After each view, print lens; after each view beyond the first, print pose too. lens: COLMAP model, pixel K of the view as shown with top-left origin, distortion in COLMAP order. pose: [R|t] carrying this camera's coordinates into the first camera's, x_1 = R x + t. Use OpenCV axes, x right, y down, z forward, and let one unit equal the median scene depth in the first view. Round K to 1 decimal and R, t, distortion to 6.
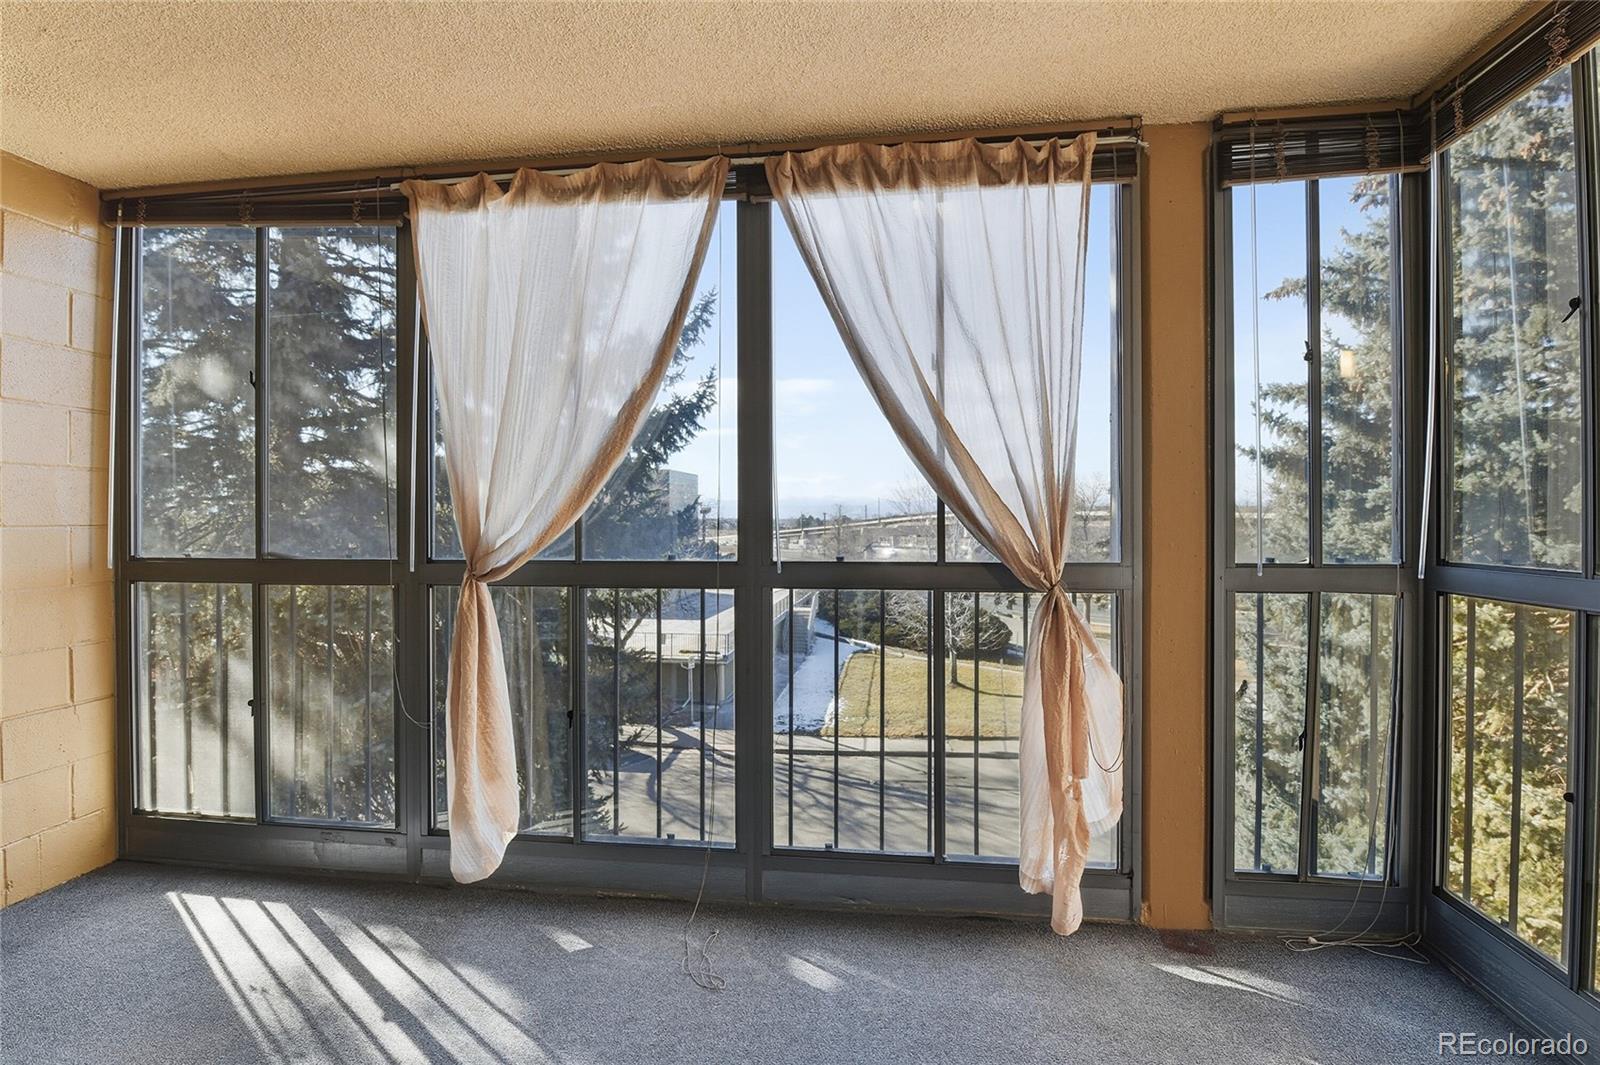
lens RADIAL K [[711.6, 0, 801.1], [0, 711.6, 507.2], [0, 0, 1]] dist [-0.000351, -0.000256]
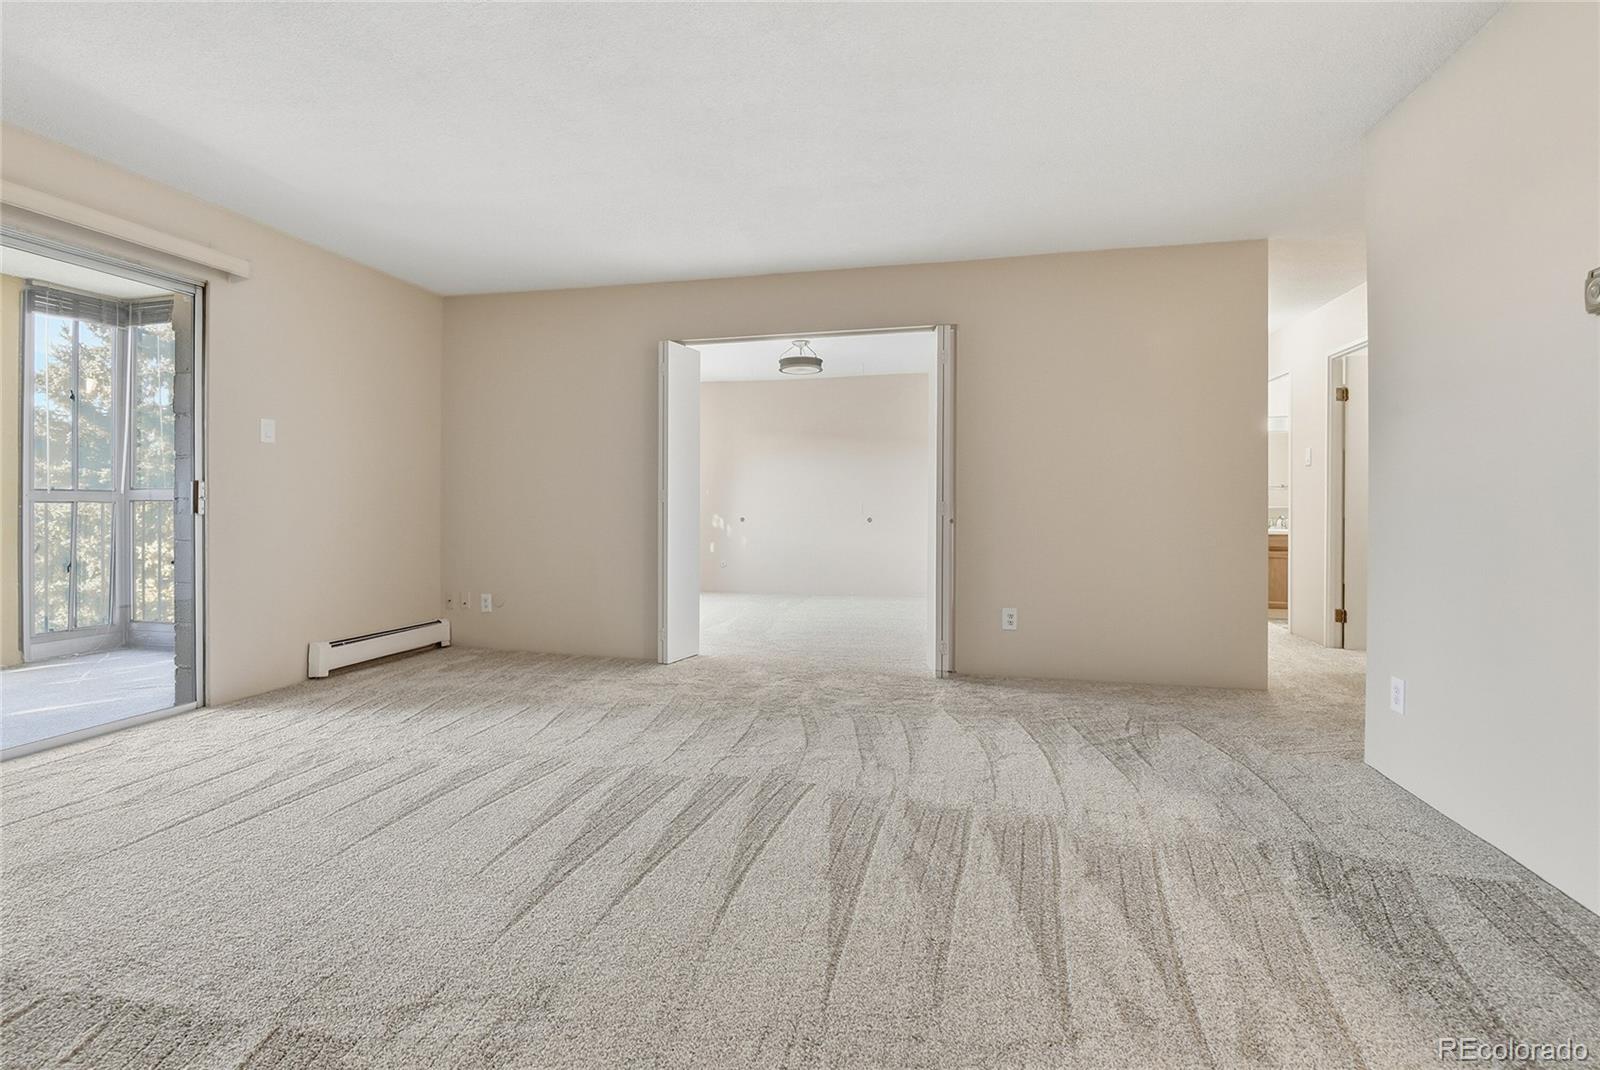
lens RADIAL K [[711.6, 0, 801.1], [0, 711.6, 509.7], [0, 0, 1]] dist [-0.000351, -0.000256]
pose [[0.120535, -0.003497, 0.992703, -0.703079], [-0.007081, 0.999965, 0.004382, 0.075067], [-0.992684, -0.007557, 0.120506, -0.880559]]
